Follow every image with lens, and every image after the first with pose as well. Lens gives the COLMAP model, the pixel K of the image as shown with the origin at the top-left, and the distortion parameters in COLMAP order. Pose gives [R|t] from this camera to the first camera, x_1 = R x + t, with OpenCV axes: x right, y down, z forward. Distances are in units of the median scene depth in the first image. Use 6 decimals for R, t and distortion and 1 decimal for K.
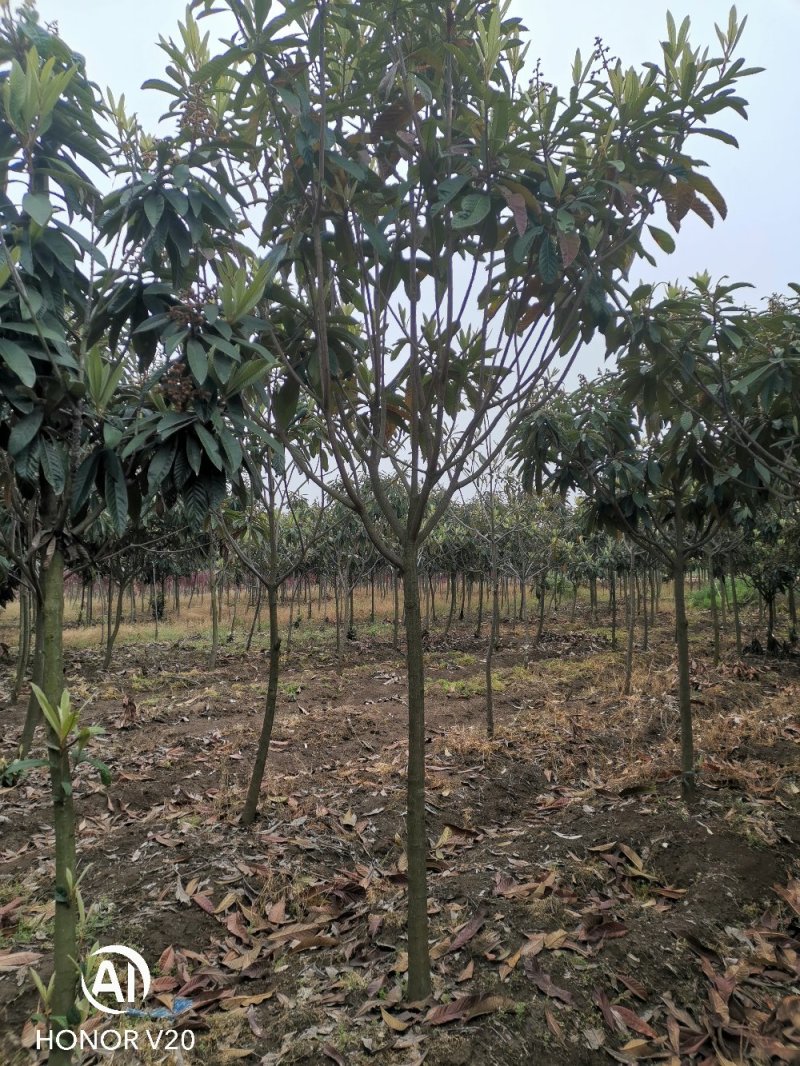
lens RADIAL K [[799.0, 0, 398.0], [0, 799.0, 535.8], [0, 0, 1]] dist [0.059883, -0.025329]
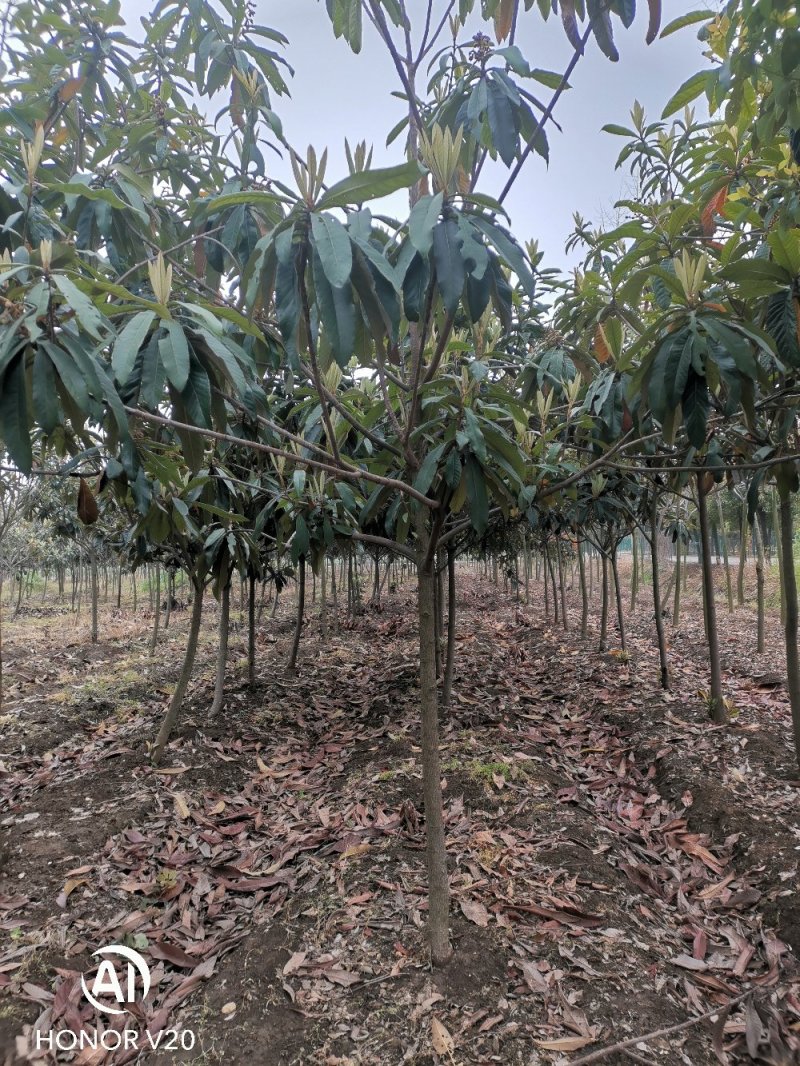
lens RADIAL K [[799.0, 0, 401.3], [0, 799.0, 534.7], [0, 0, 1]] dist [0.059883, -0.025329]
pose [[0.805099, 0.008862, 0.593074, -0.159740], [-0.009099, 0.999955, -0.002589, -0.008329], [-0.593070, -0.003312, 0.805144, -0.694864]]
